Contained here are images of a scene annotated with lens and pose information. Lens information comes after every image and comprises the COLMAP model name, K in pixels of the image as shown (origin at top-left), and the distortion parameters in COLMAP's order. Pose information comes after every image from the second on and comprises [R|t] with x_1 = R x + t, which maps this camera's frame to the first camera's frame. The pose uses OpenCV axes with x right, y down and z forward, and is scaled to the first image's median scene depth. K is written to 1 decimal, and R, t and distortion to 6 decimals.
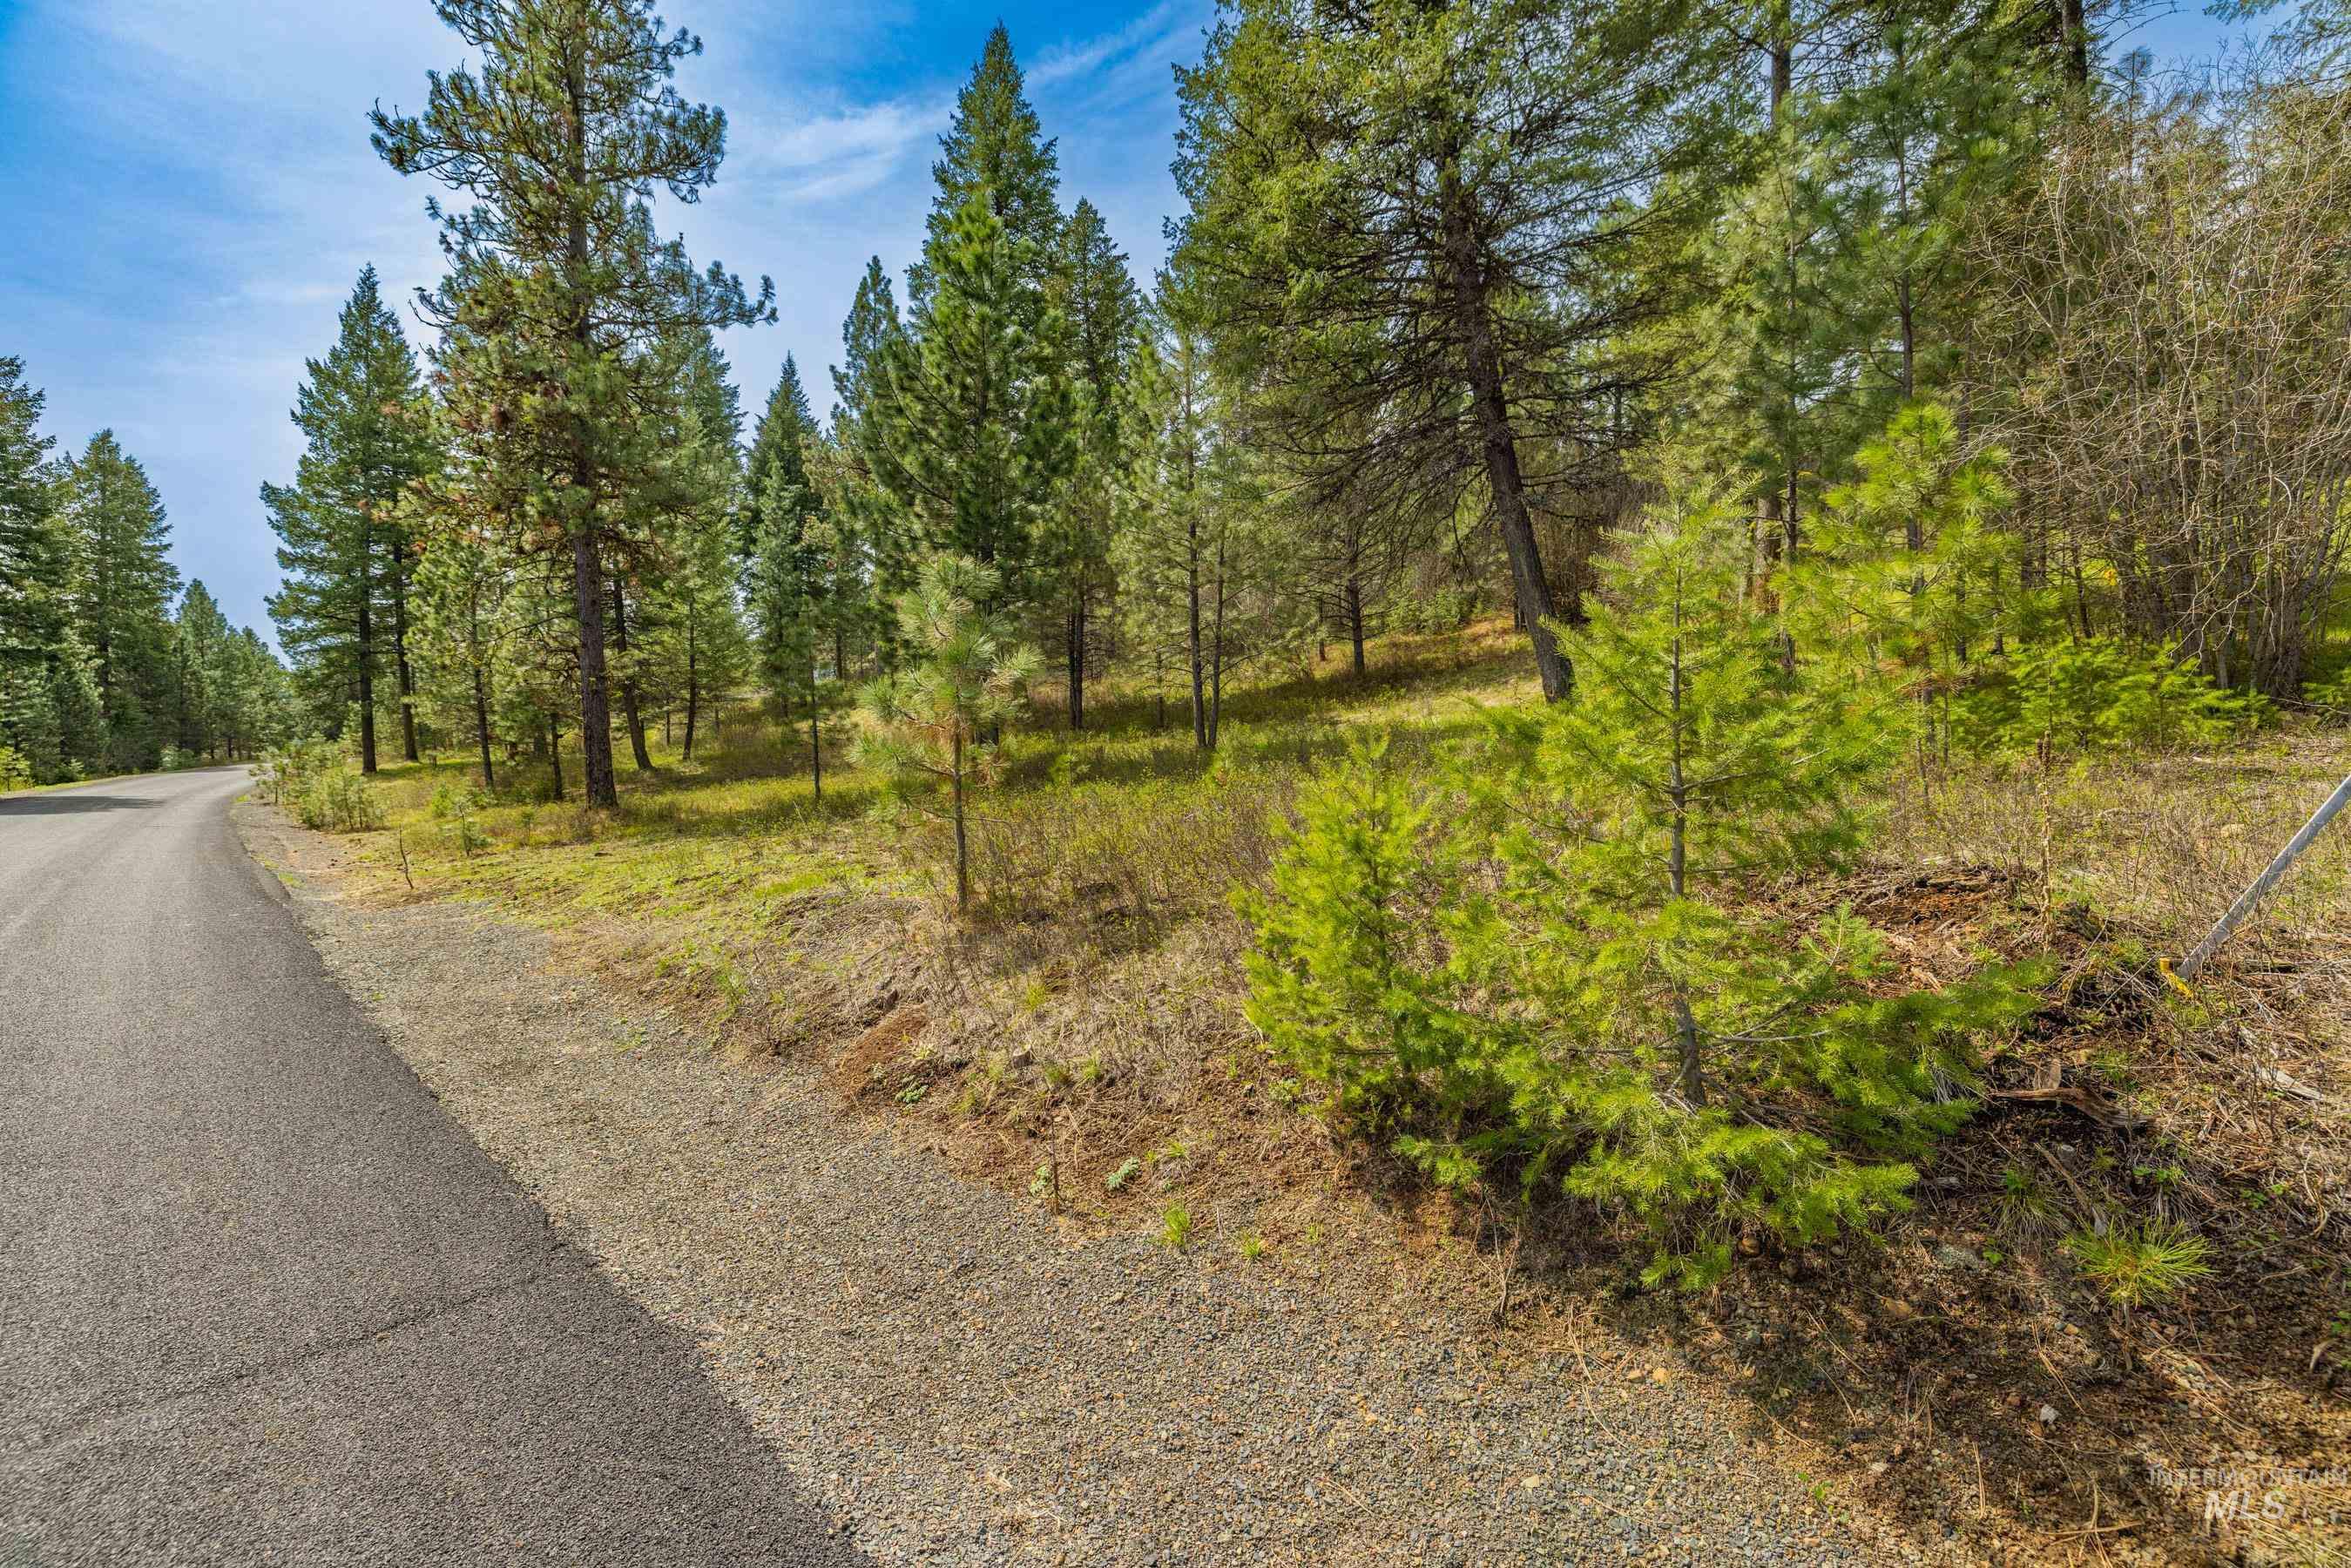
lens RADIAL K [[1002.1, 0, 1172.6], [0, 1002.1, 779.2], [0, 0, 1]] dist [0.004179, -0.000009]
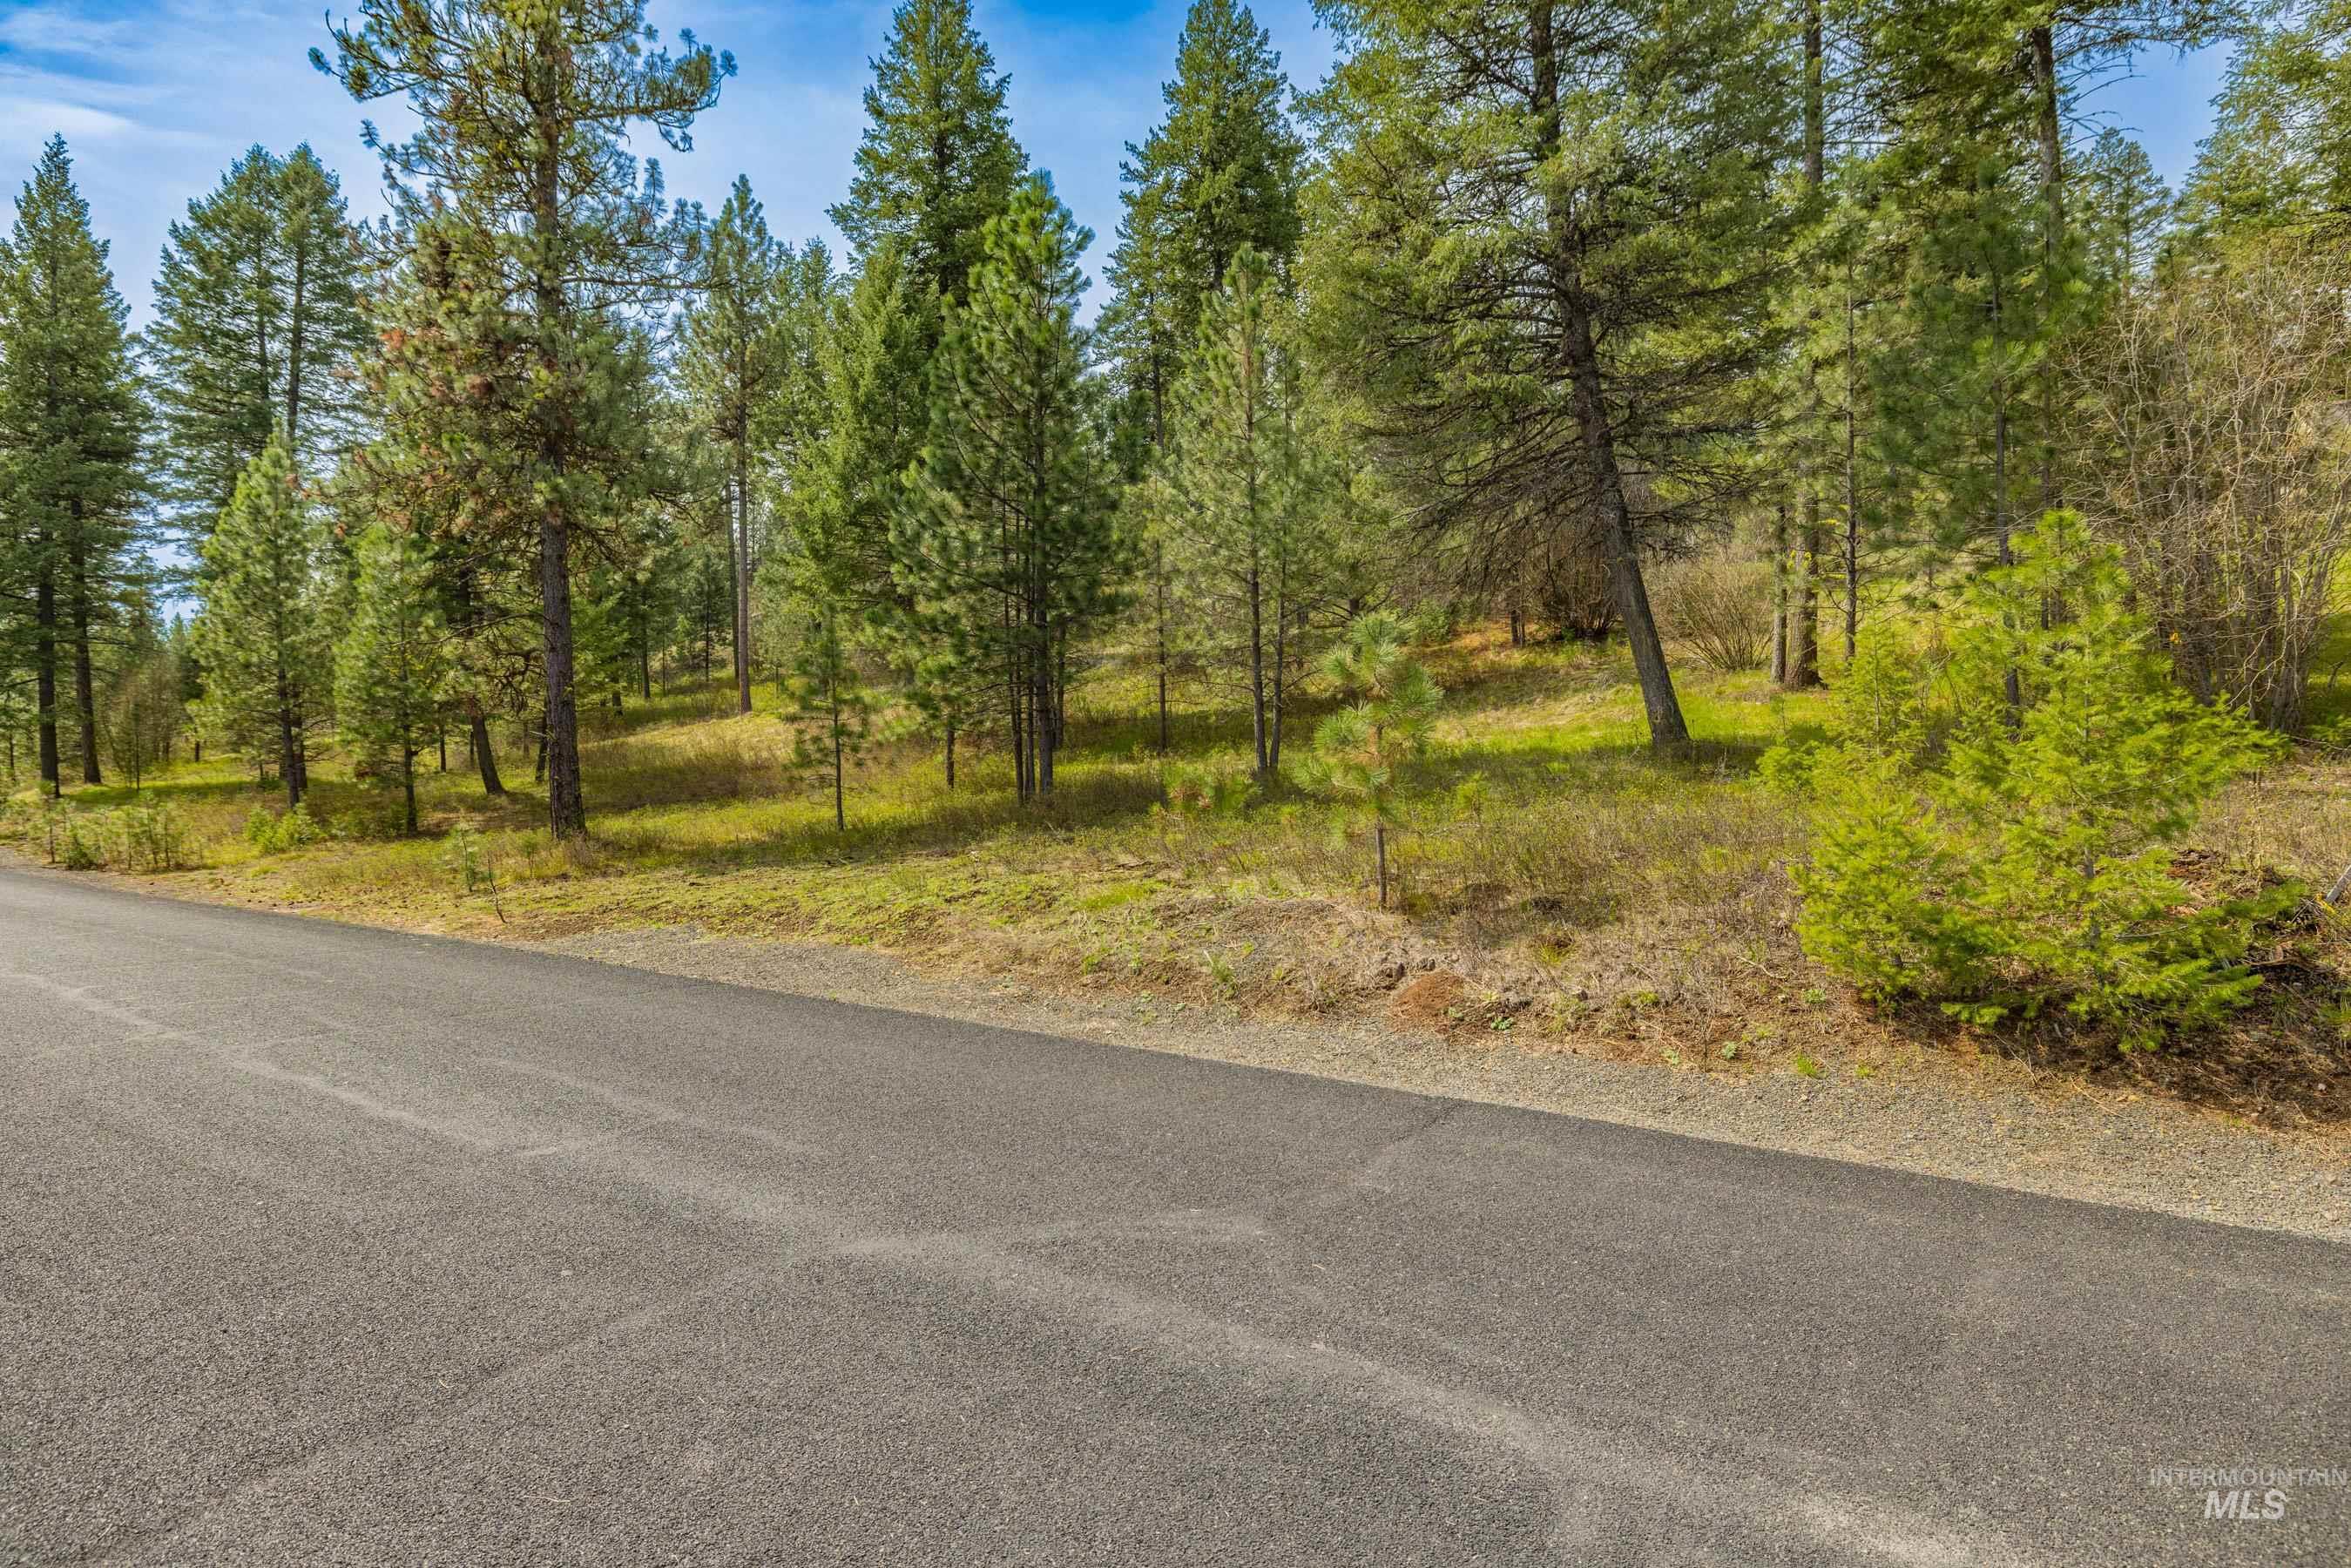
lens RADIAL K [[1235.1, 0, 1189.9], [0, 1235.1, 788.5], [0, 0, 1]] dist [0.000086, 0.001492]
pose [[0.988269, 0.001157, 0.152721, -0.101580], [0.001205, 0.999881, -0.015371, 0.001853], [-0.152721, 0.015374, 0.988150, -0.065911]]
